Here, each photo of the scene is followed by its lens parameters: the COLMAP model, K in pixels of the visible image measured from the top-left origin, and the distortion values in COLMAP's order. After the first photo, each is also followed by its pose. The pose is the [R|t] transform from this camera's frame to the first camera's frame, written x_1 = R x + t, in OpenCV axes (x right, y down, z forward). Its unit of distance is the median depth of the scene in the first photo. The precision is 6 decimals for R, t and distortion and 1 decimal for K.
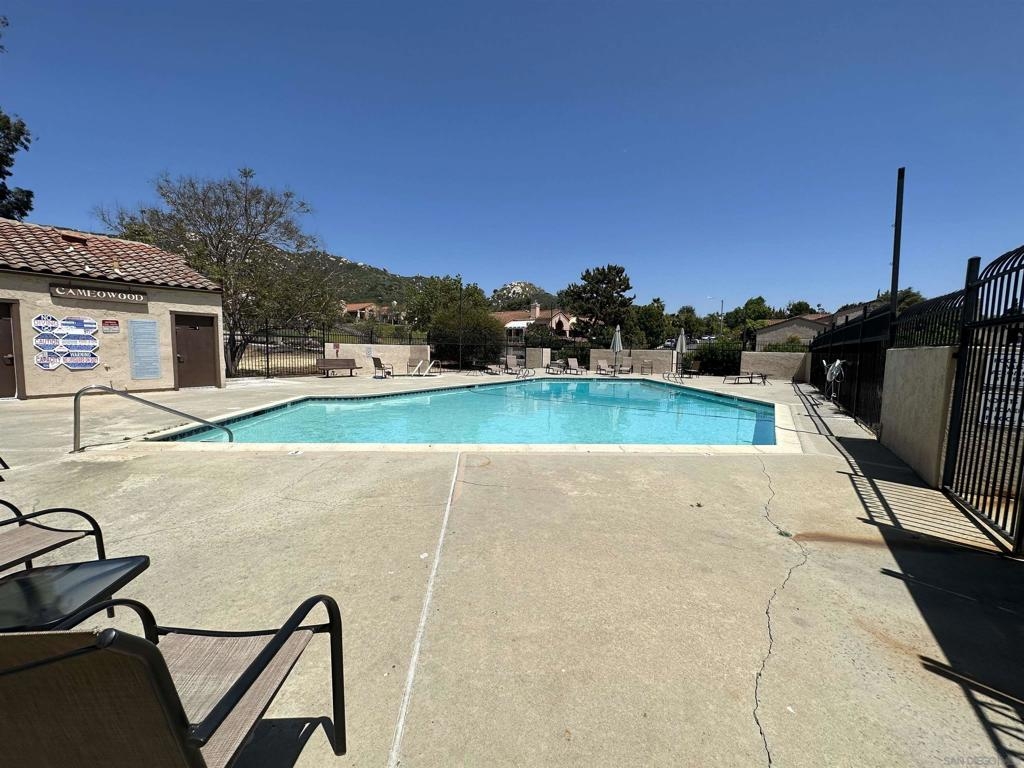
lens RADIAL K [[405.3, 0, 512.0], [0, 405.3, 384.0], [0, 0, 1]] dist [0.001006, 0.000239]
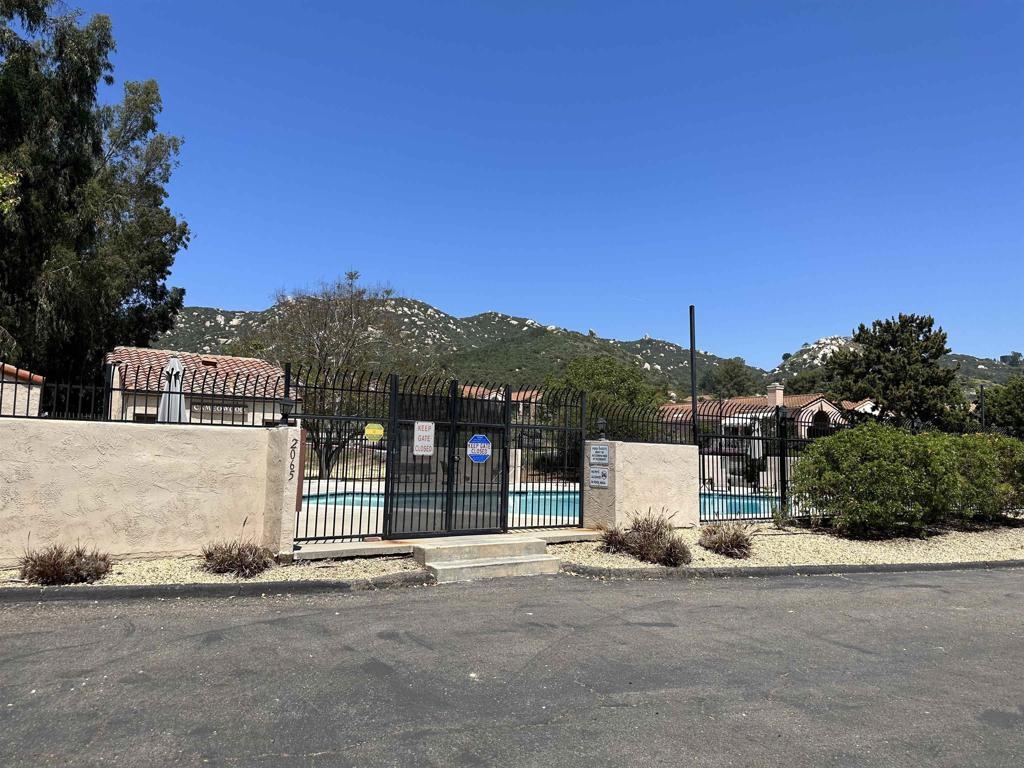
lens RADIAL K [[699.3, 0, 515.8], [0, 699.3, 408.0], [0, 0, 1]] dist [0.090893, -0.121156]
pose [[0.919329, -0.023250, -0.392803, 0.209687], [-0.040136, 0.987506, -0.152386, 0.024960], [0.391439, 0.155858, 0.906909, -0.191893]]
